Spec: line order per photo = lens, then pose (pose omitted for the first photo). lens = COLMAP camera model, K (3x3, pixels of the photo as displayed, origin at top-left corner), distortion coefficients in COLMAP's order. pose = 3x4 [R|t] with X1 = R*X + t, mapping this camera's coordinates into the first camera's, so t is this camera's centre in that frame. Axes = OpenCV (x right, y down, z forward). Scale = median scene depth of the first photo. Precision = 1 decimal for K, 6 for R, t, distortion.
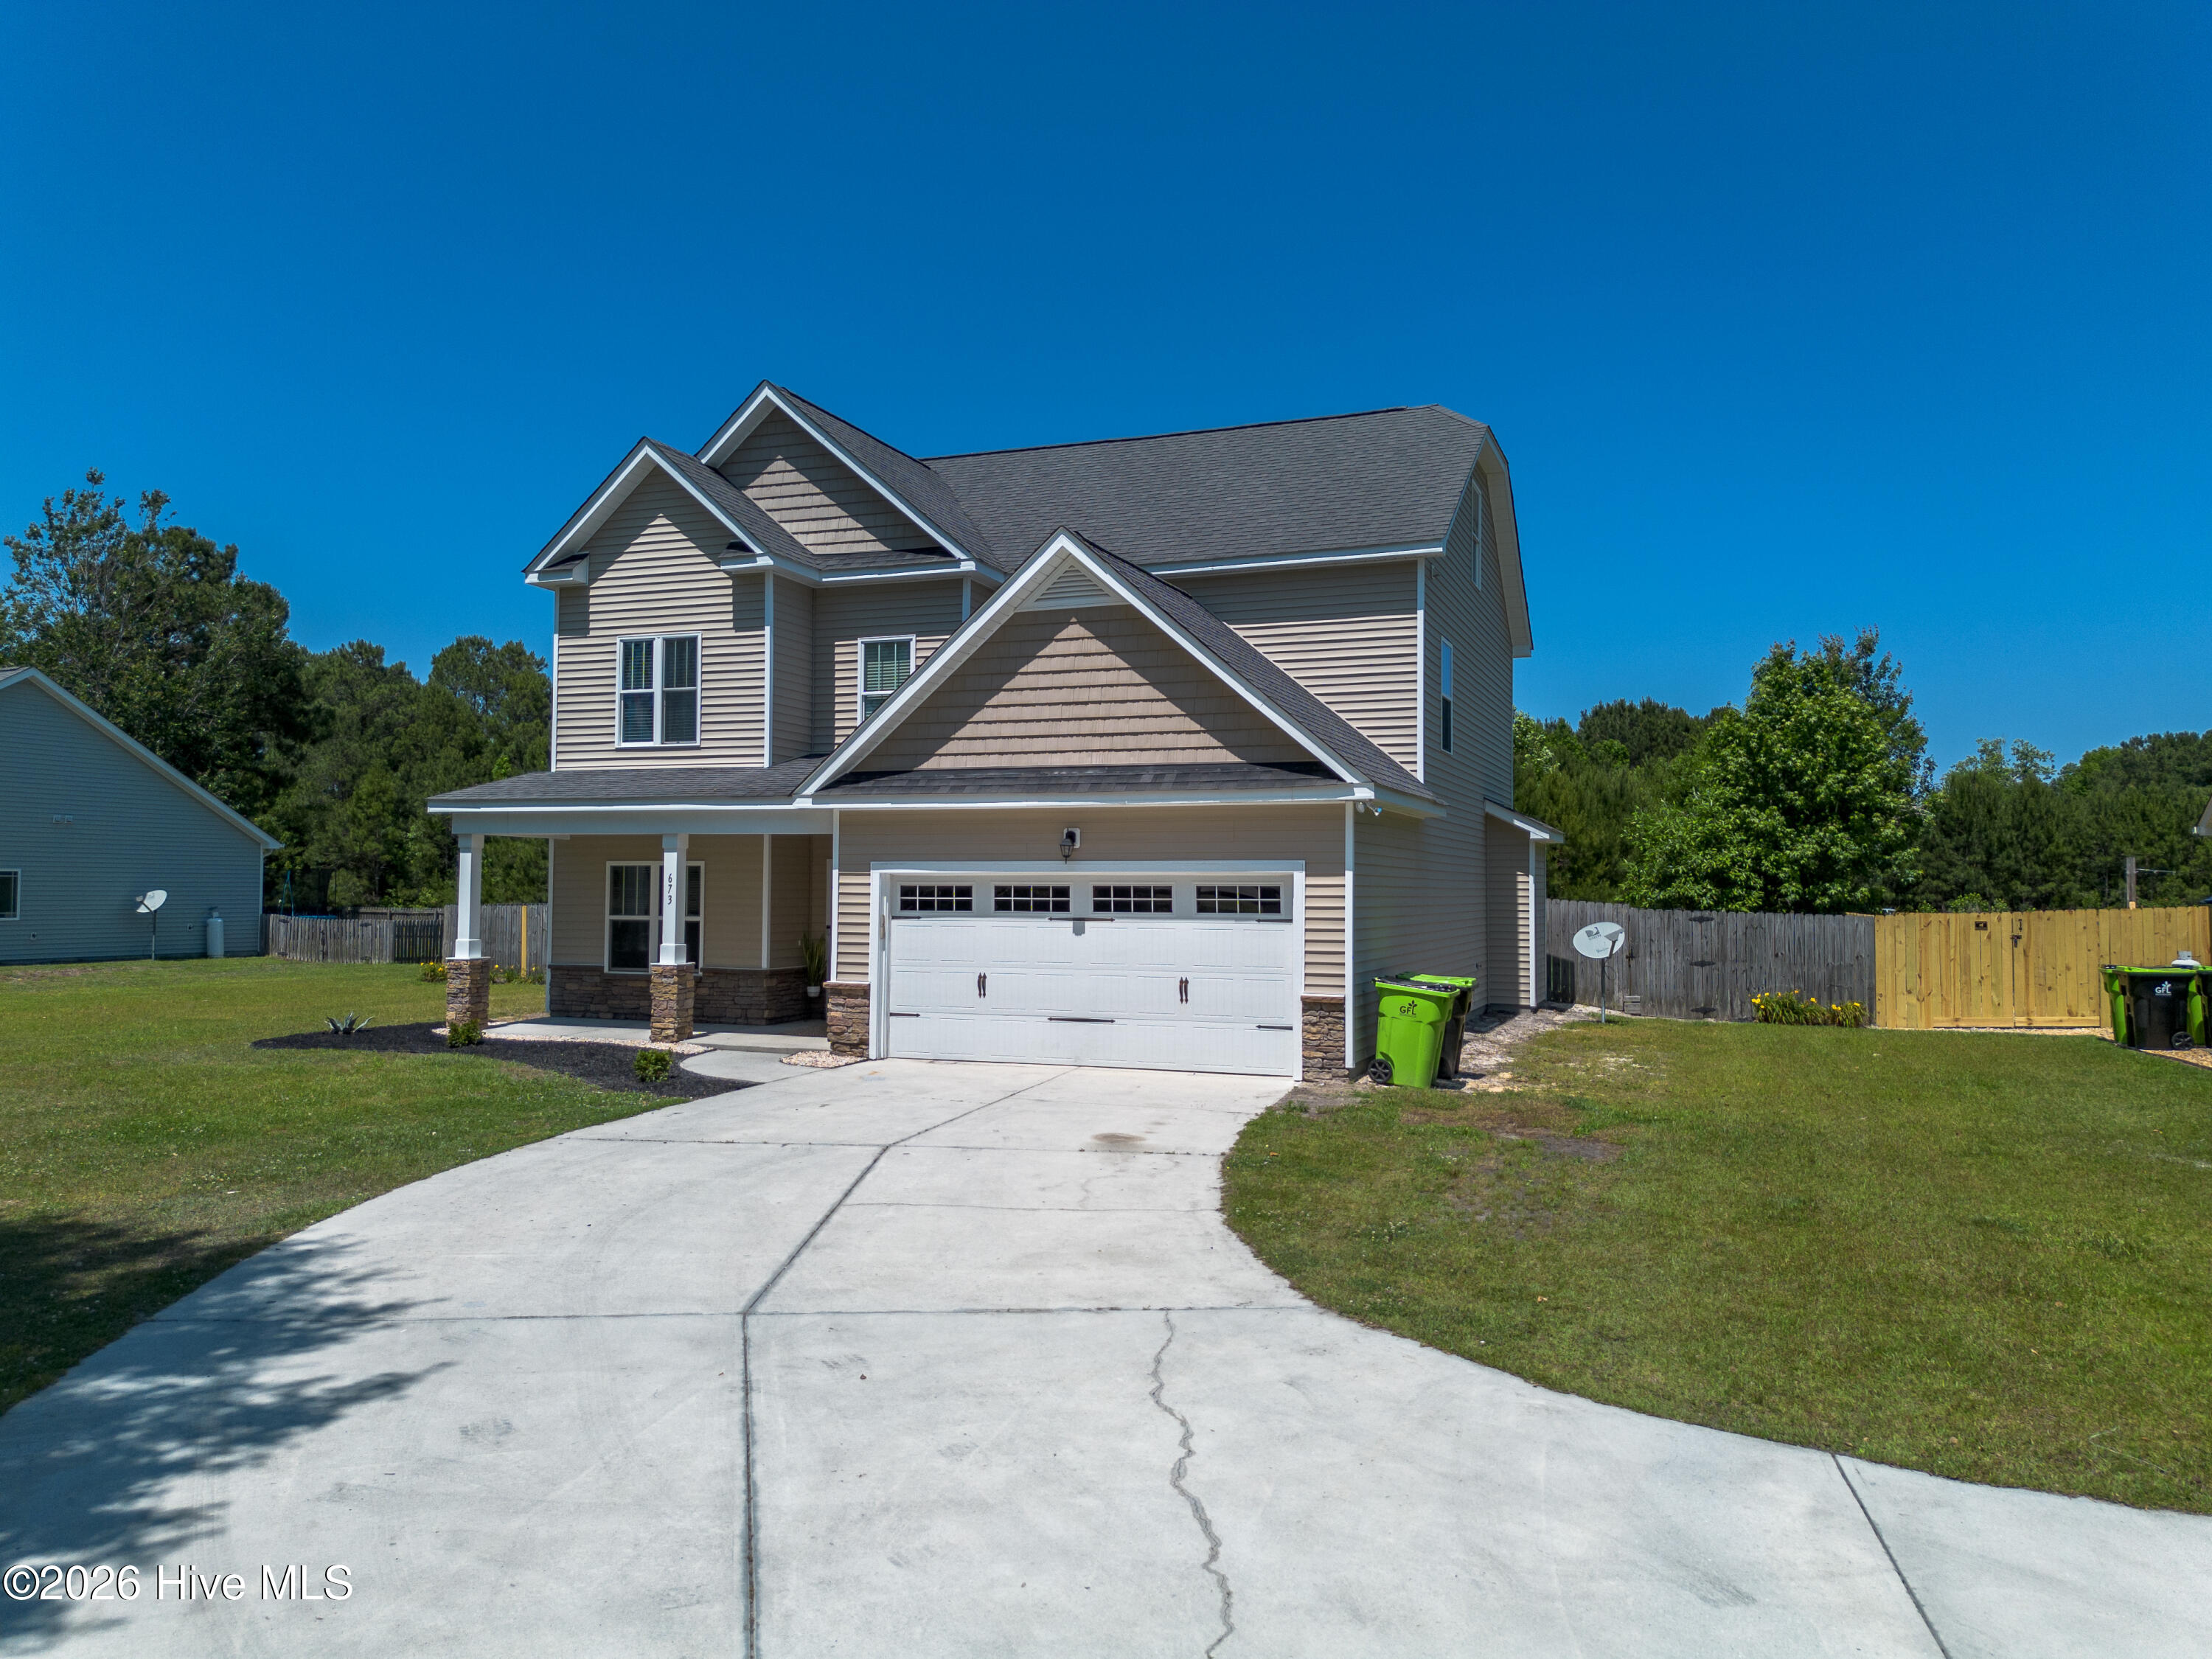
lens RADIAL K [[1569.6, 0, 1112.7], [0, 1569.6, 836.3], [0, 0, 1]] dist [0.067416, -0.058493]
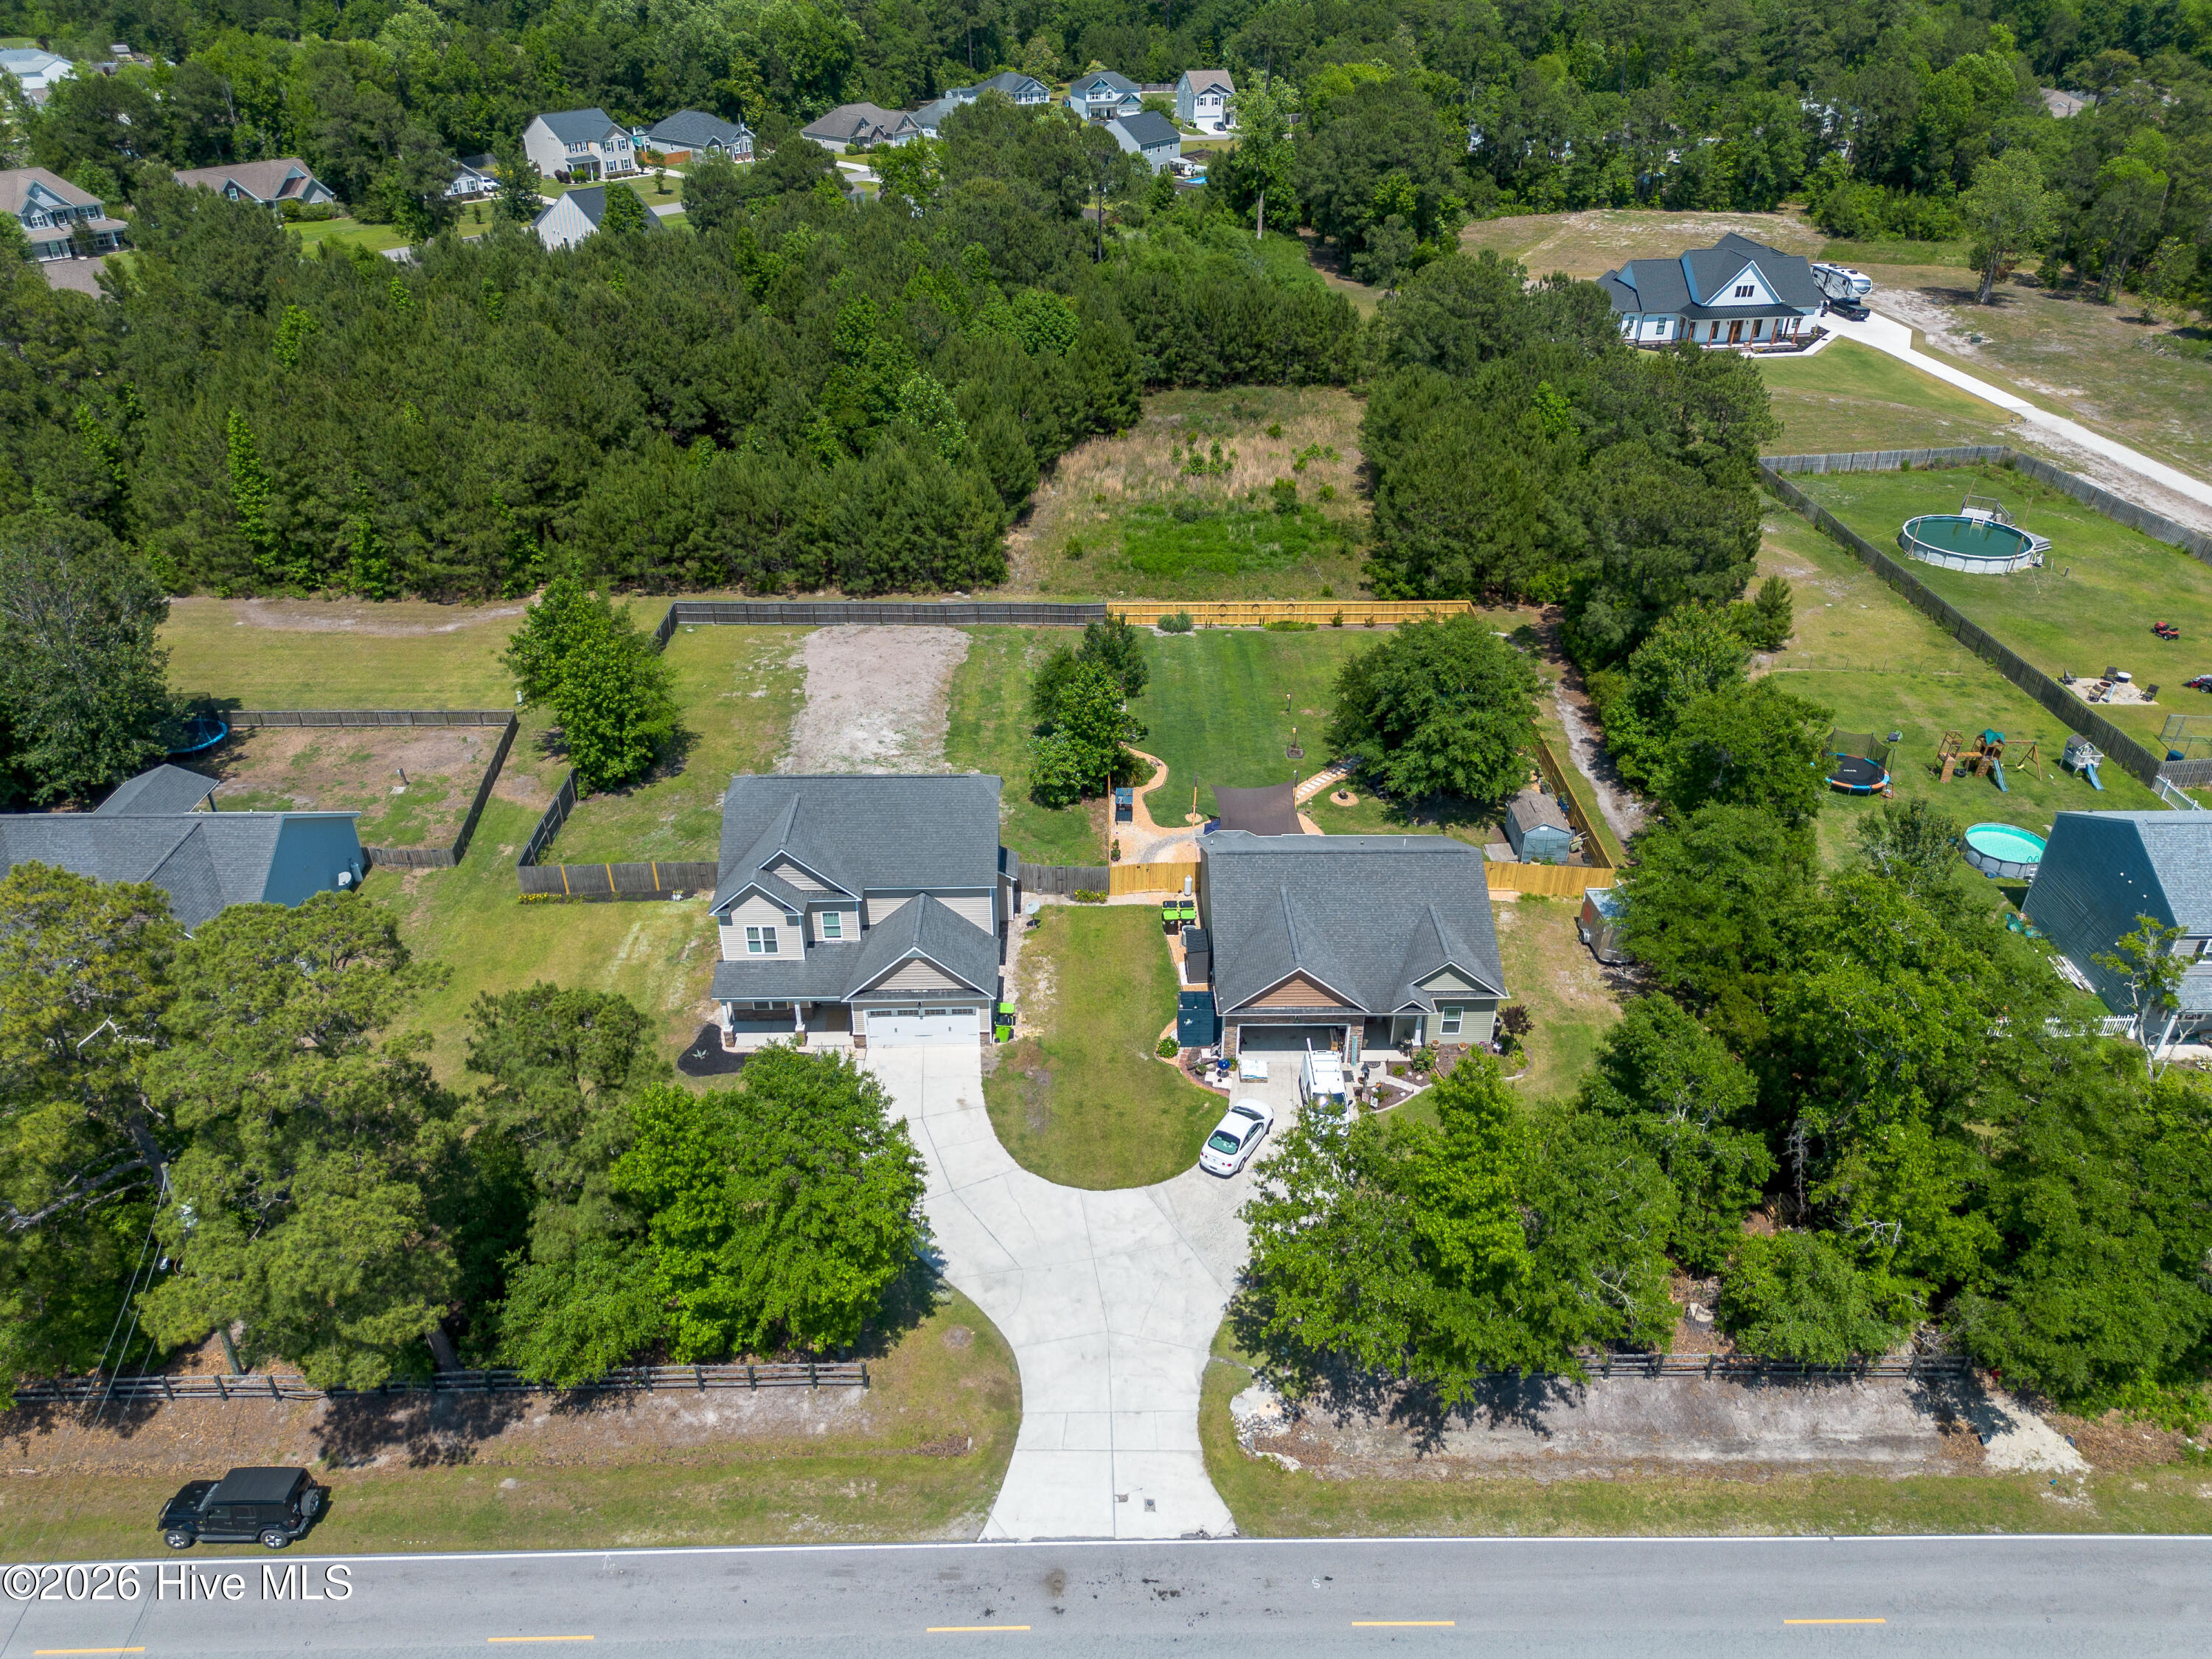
lens RADIAL K [[1569.6, 0, 1111.2], [0, 1569.6, 841.9], [0, 0, 1]] dist [0.067416, -0.058493]
pose [[0.921288, -0.207726, 0.328754, -0.648588], [-0.010983, 0.831147, 0.555945, -2.067090], [-0.388727, -0.515795, 0.763444, -1.646430]]
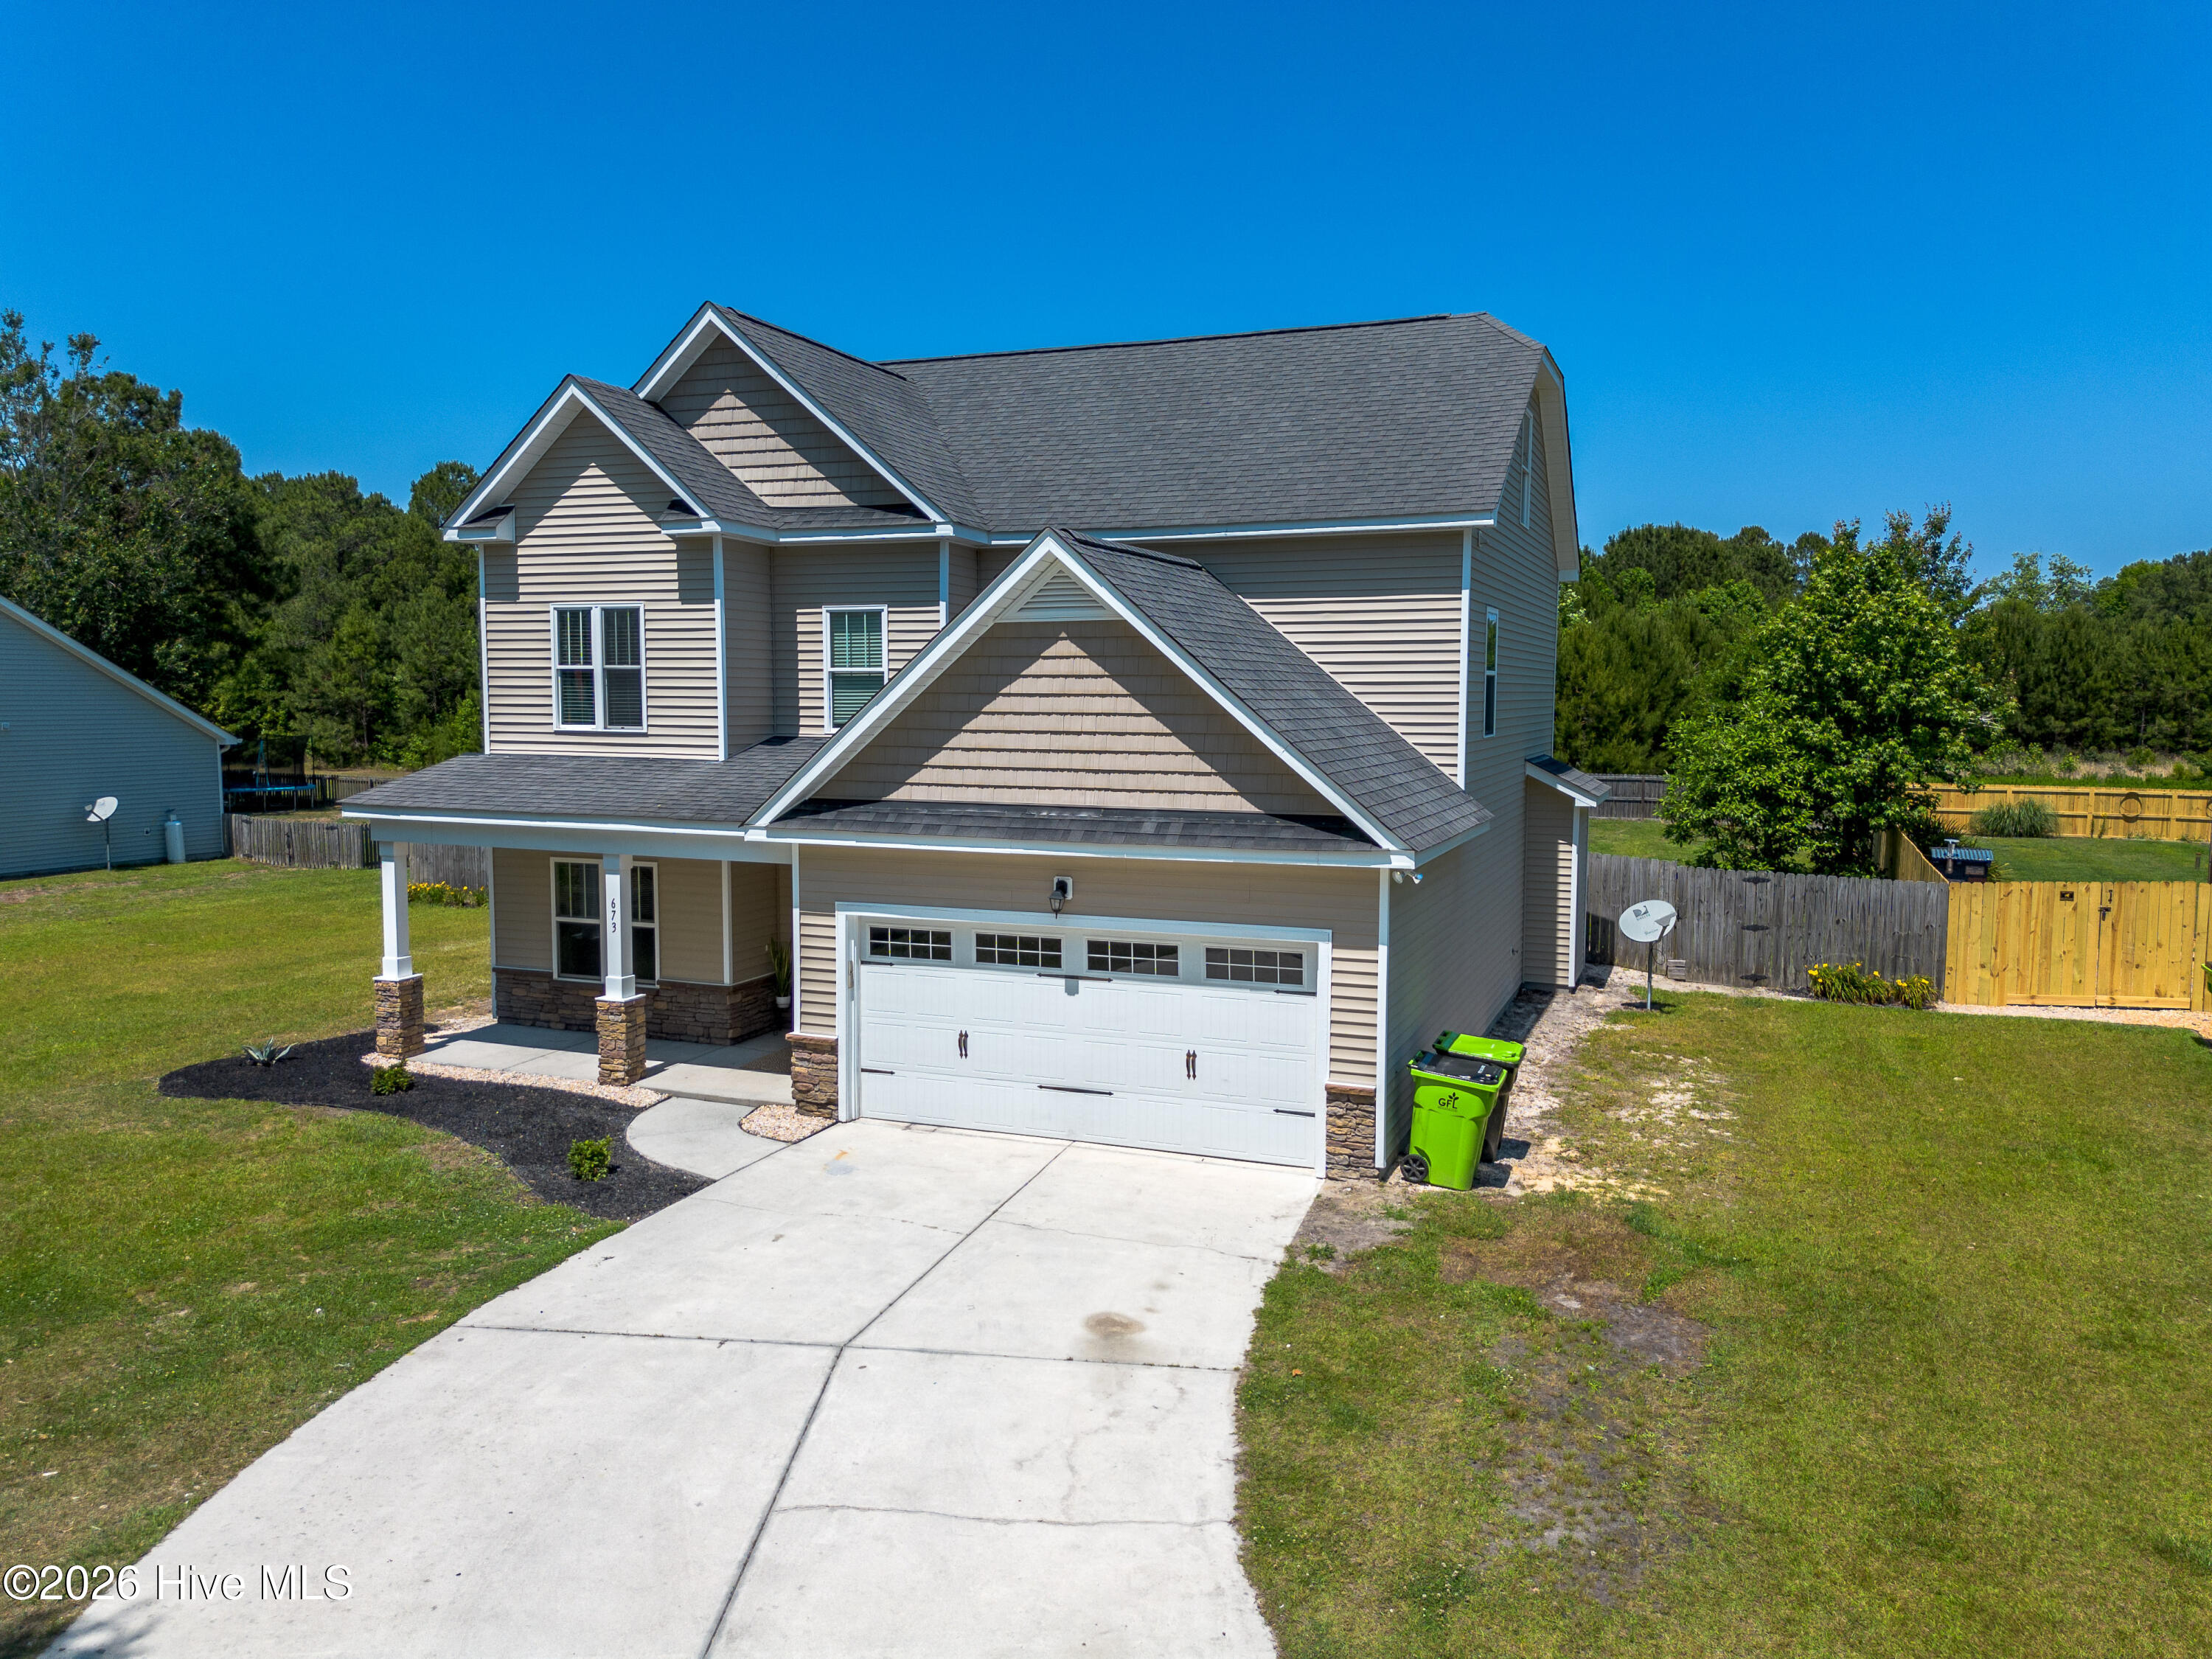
lens RADIAL K [[1569.6, 0, 1112.6], [0, 1569.6, 839.8], [0, 0, 1]] dist [0.067416, -0.058493]
pose [[0.999980, -0.002547, -0.005786, 0.005227], [0.003259, 0.991941, 0.126658, -0.107790], [0.005416, -0.126674, 0.991930, 0.110381]]
